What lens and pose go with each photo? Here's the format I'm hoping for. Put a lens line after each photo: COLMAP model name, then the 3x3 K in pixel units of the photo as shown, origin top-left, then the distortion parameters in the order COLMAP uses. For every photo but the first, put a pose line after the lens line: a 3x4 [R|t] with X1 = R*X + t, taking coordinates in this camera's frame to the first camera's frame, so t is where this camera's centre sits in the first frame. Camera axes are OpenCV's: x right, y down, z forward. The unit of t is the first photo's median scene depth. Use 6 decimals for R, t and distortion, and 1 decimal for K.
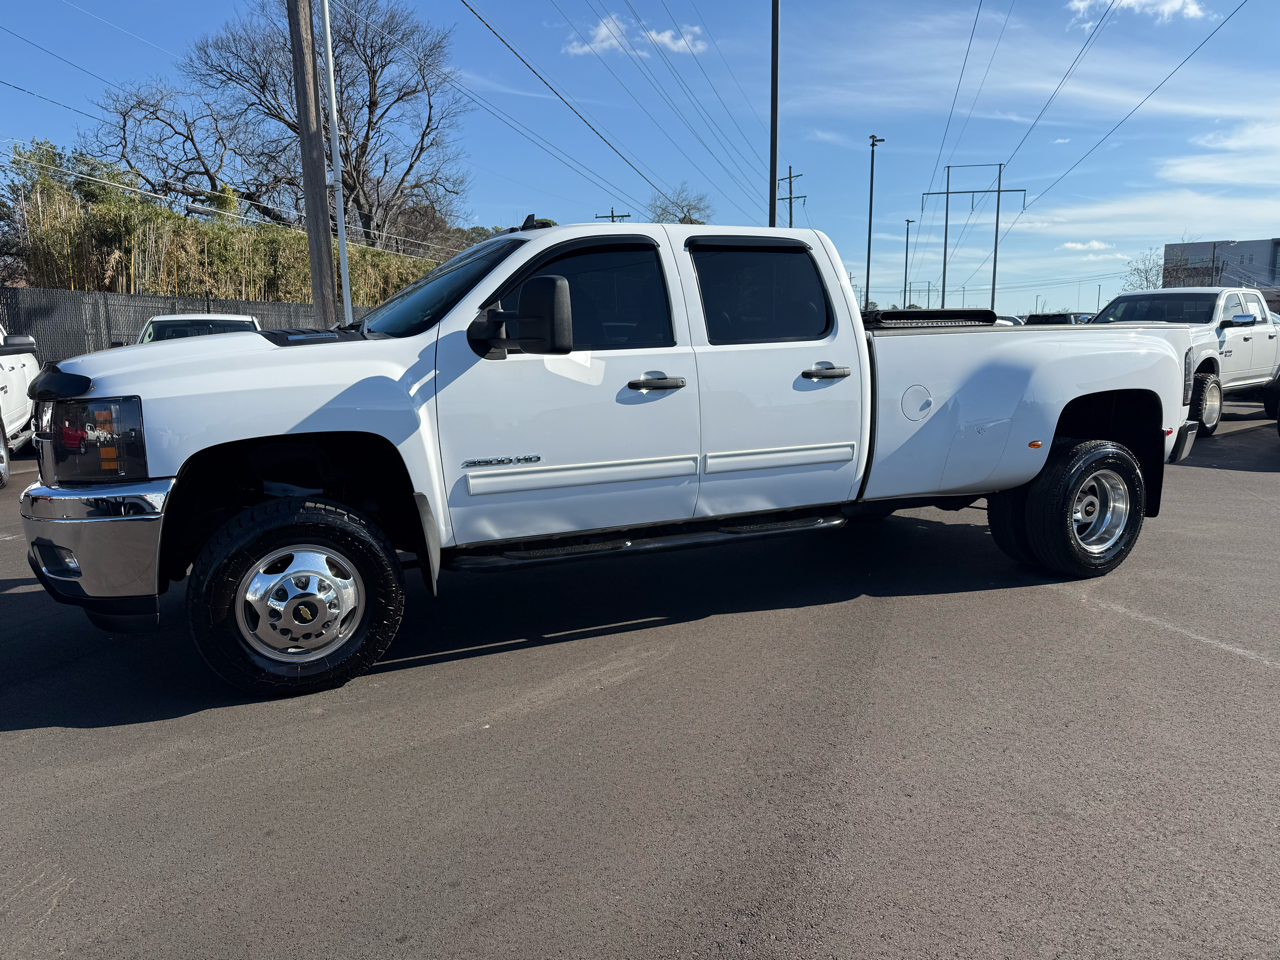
lens RADIAL K [[913.4, 0, 646.4], [0, 913.4, 480.1], [0, 0, 1]] dist [0.059601, -0.096585]
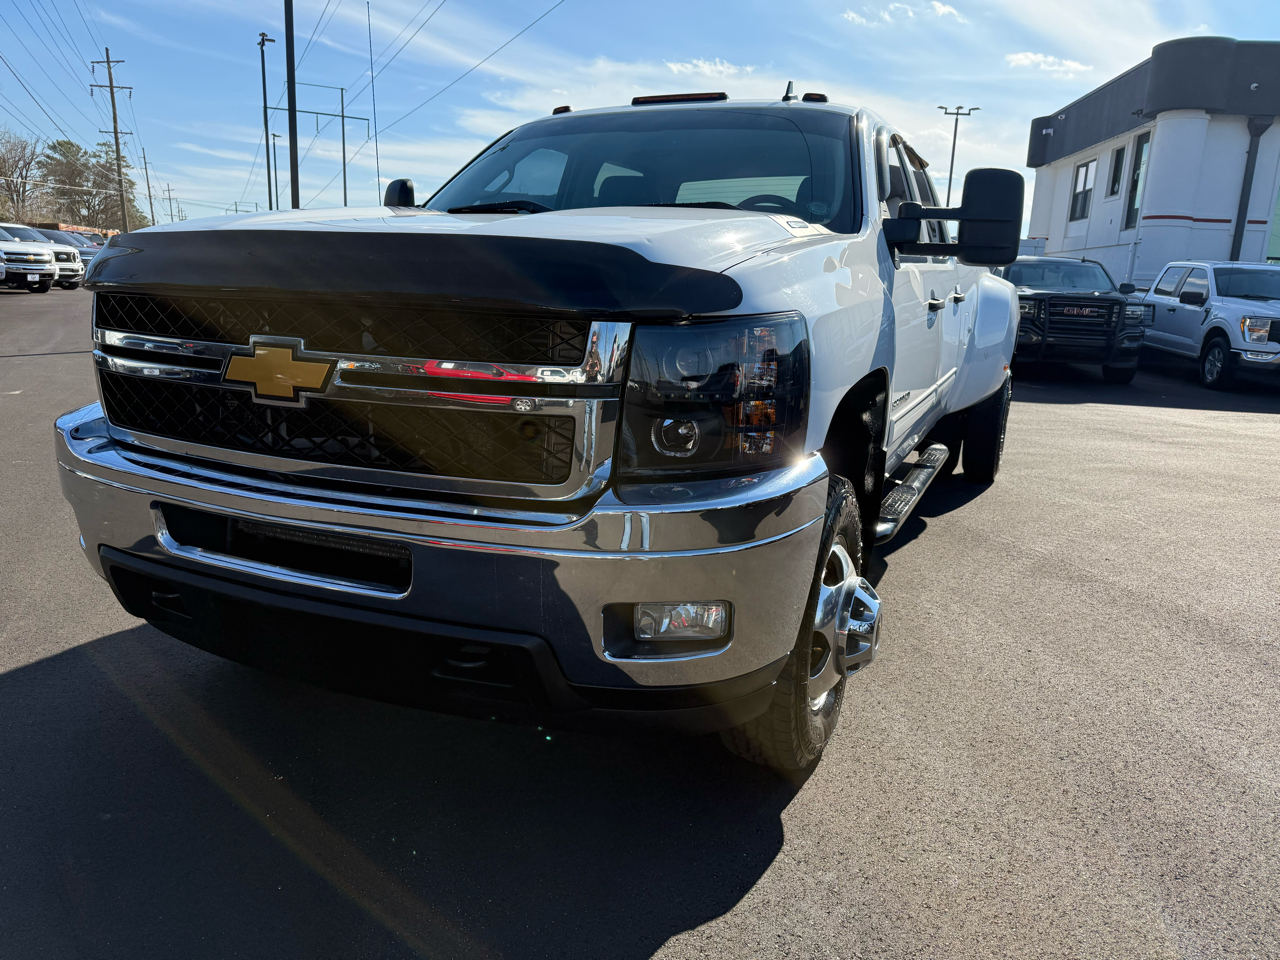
lens RADIAL K [[919.4, 0, 640.0], [0, 919.4, 480.0], [0, 0, 1]] dist [0.003419, -0.003889]
pose [[0.764336, -0.102371, 0.636641, -0.730059], [0.054472, 0.994039, 0.094443, -0.034462], [-0.642514, -0.037507, 0.765356, 0.459181]]
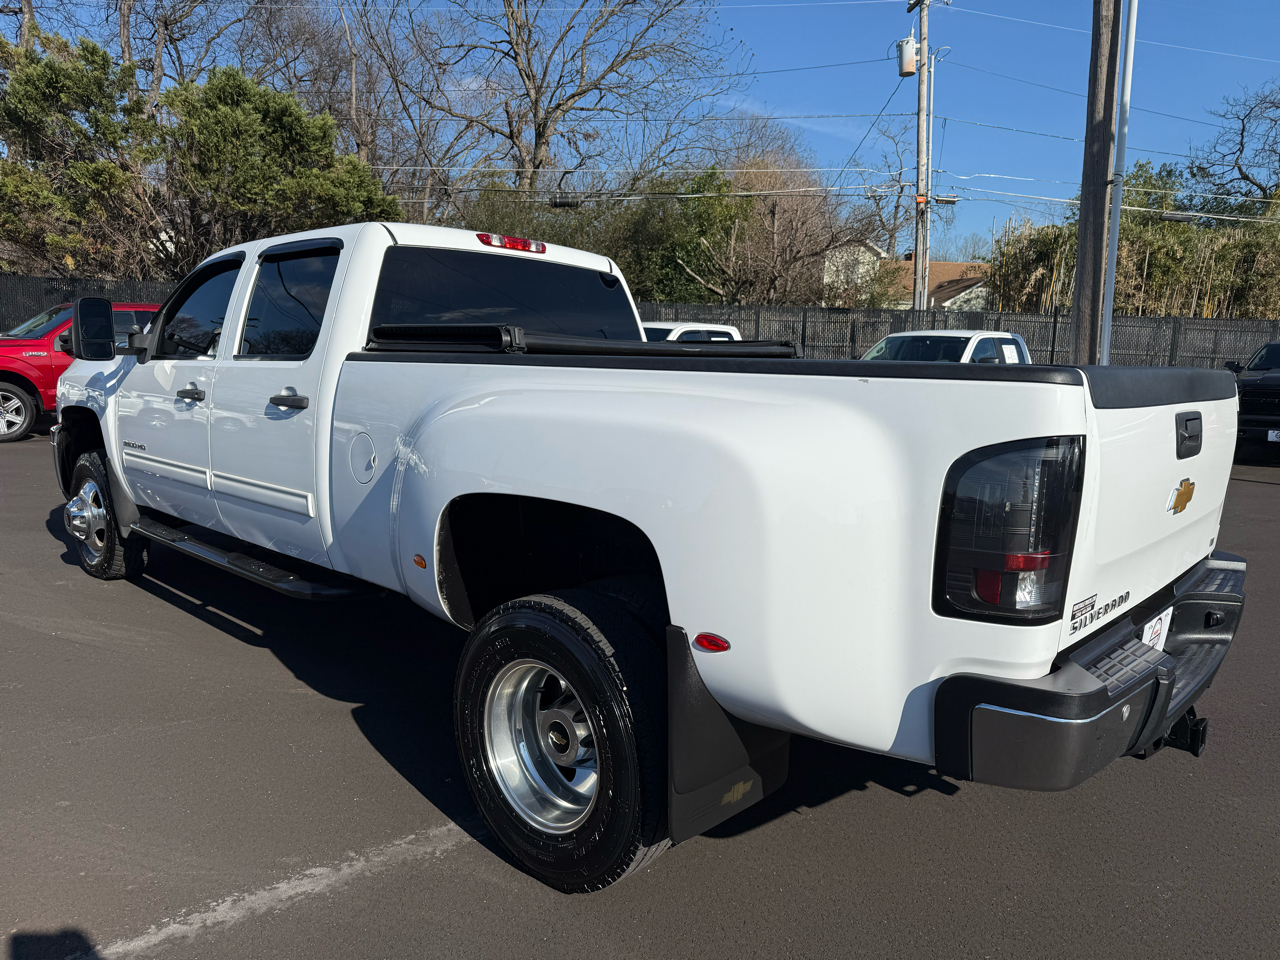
lens RADIAL K [[916.4, 0, 639.0], [0, 916.4, 485.5], [0, 0, 1]] dist [0.010261, -0.008687]
pose [[0.367521, 0.159766, -0.916190, 1.085338], [-0.169811, 0.980101, 0.102794, -0.184443], [0.914381, 0.117800, 0.387337, 0.993728]]
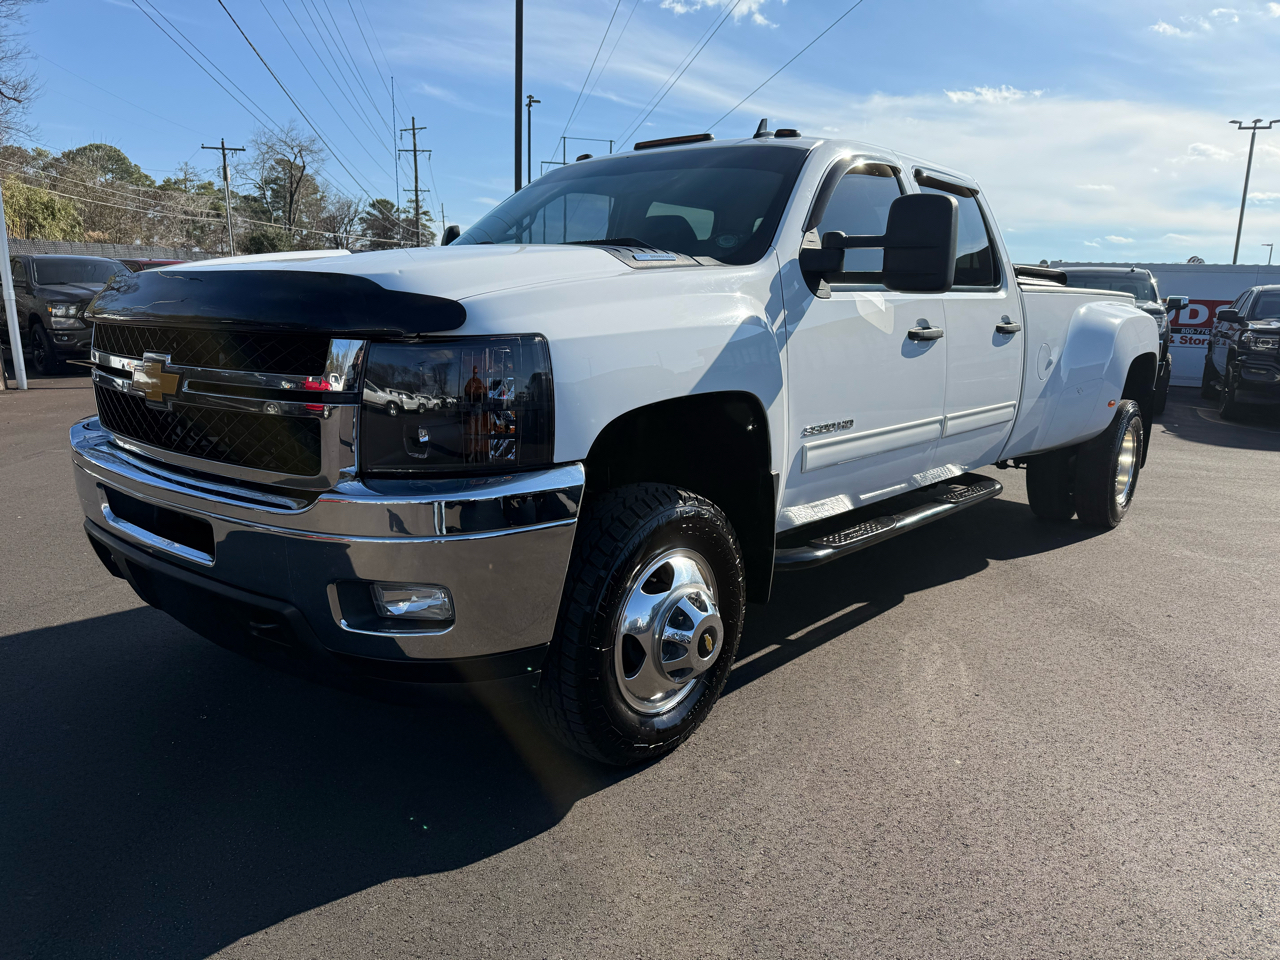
lens RADIAL K [[916.4, 0, 639.0], [0, 916.4, 485.5], [0, 0, 1]] dist [0.010261, -0.008687]
pose [[0.912276, -0.043959, 0.407211, -0.549438], [0.025655, 0.998404, 0.050304, -0.012889], [-0.408773, -0.035445, 0.911948, 0.291662]]
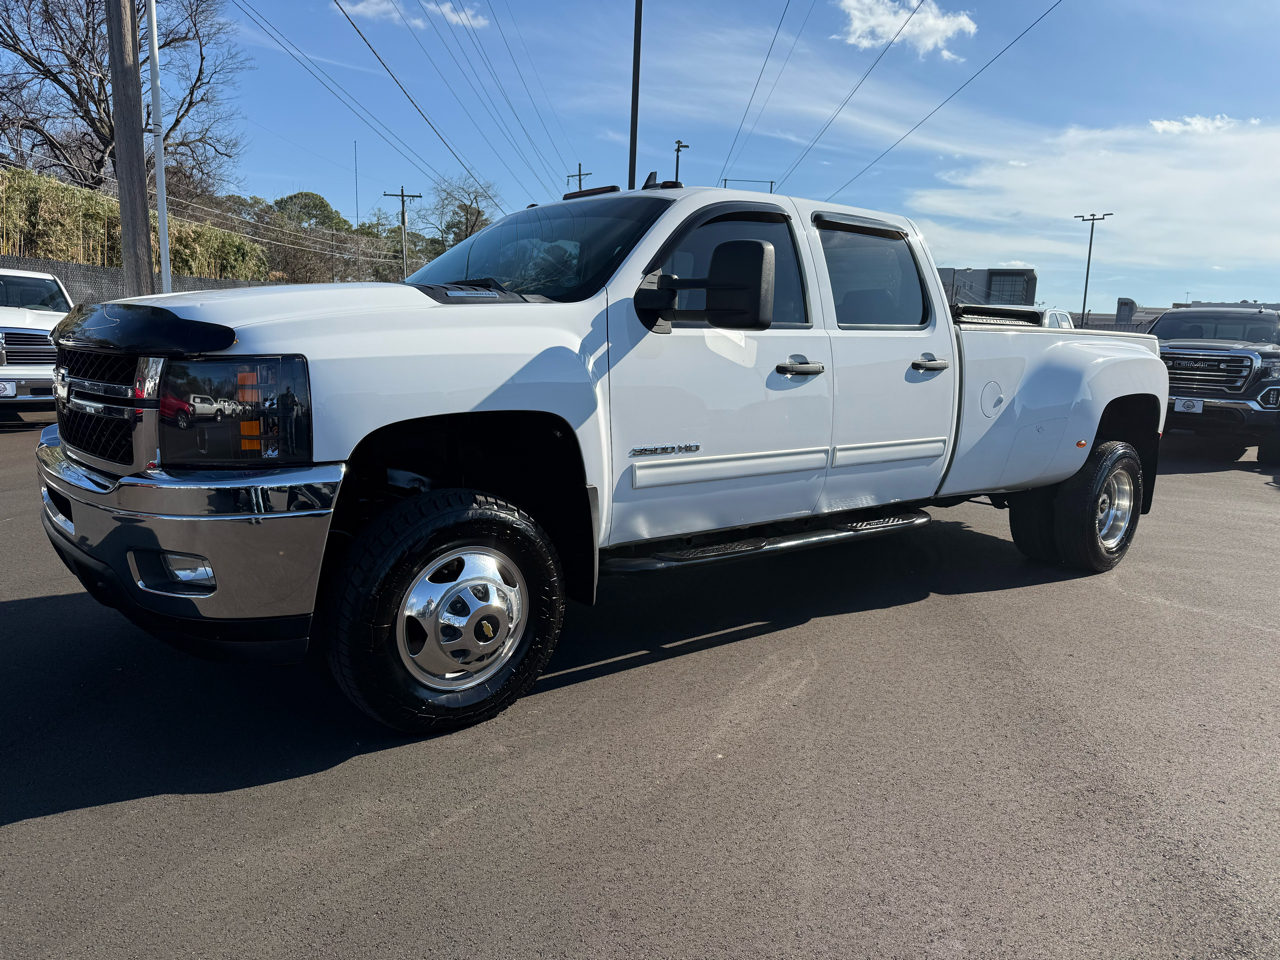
lens RADIAL K [[911.5, 0, 642.5], [0, 911.5, 484.7], [0, 0, 1]] dist [0.038982, -0.044799]
pose [[0.968727, 0.009350, 0.247952, -0.341897], [-0.011890, 0.999891, 0.008749, 0.004636], [-0.247843, -0.011423, 0.968733, 0.137223]]
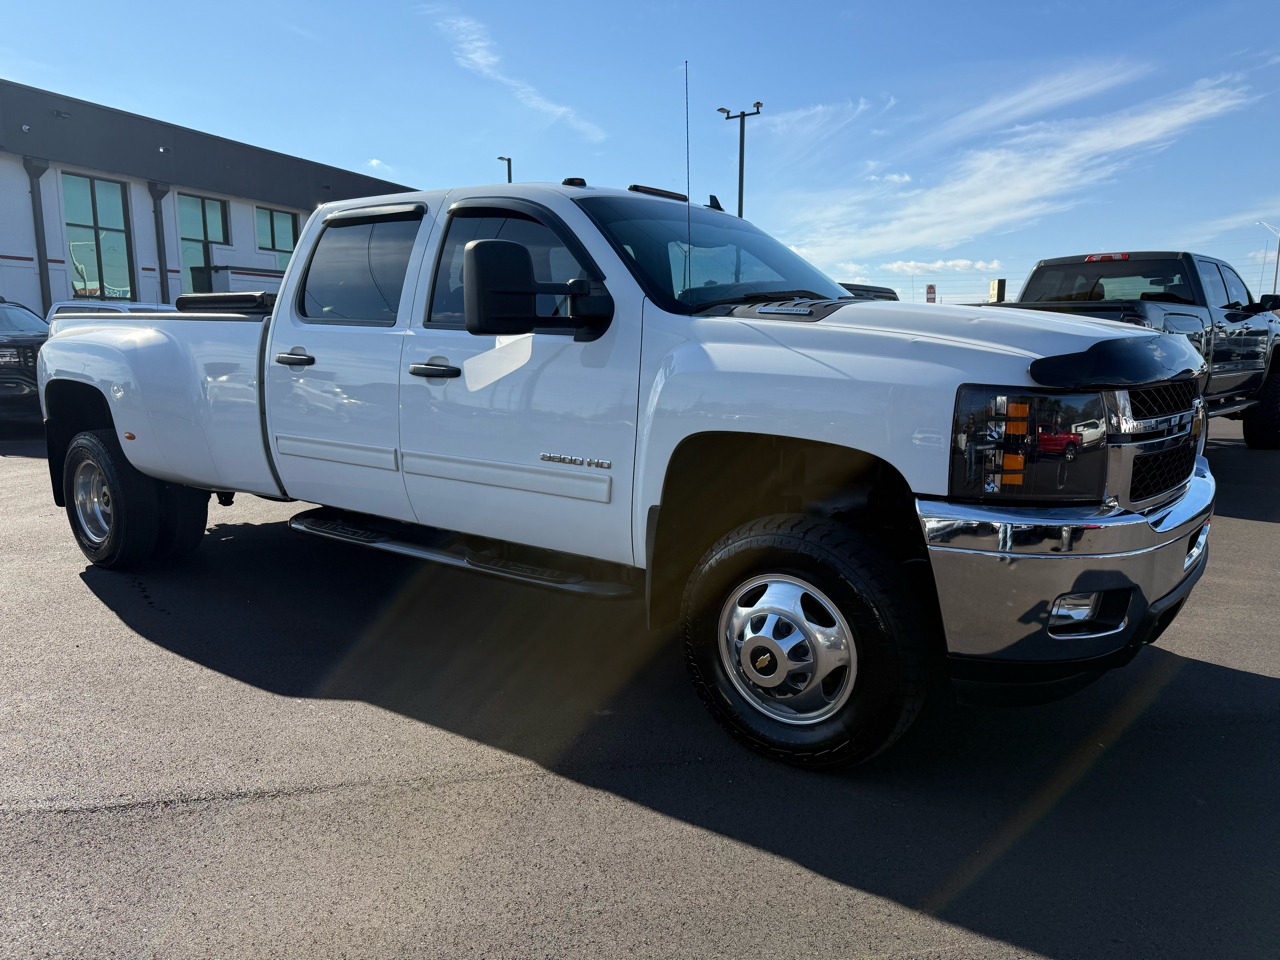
lens RADIAL K [[908.3, 0, 640.0], [0, 908.3, 480.0], [0, 0, 1]] dist [0.022671, -0.005891]
pose [[-0.448163, -0.133347, 0.883951, -0.984738], [0.141799, 0.965690, 0.217569, -0.206289], [-0.882634, 0.222850, -0.413877, 1.487718]]
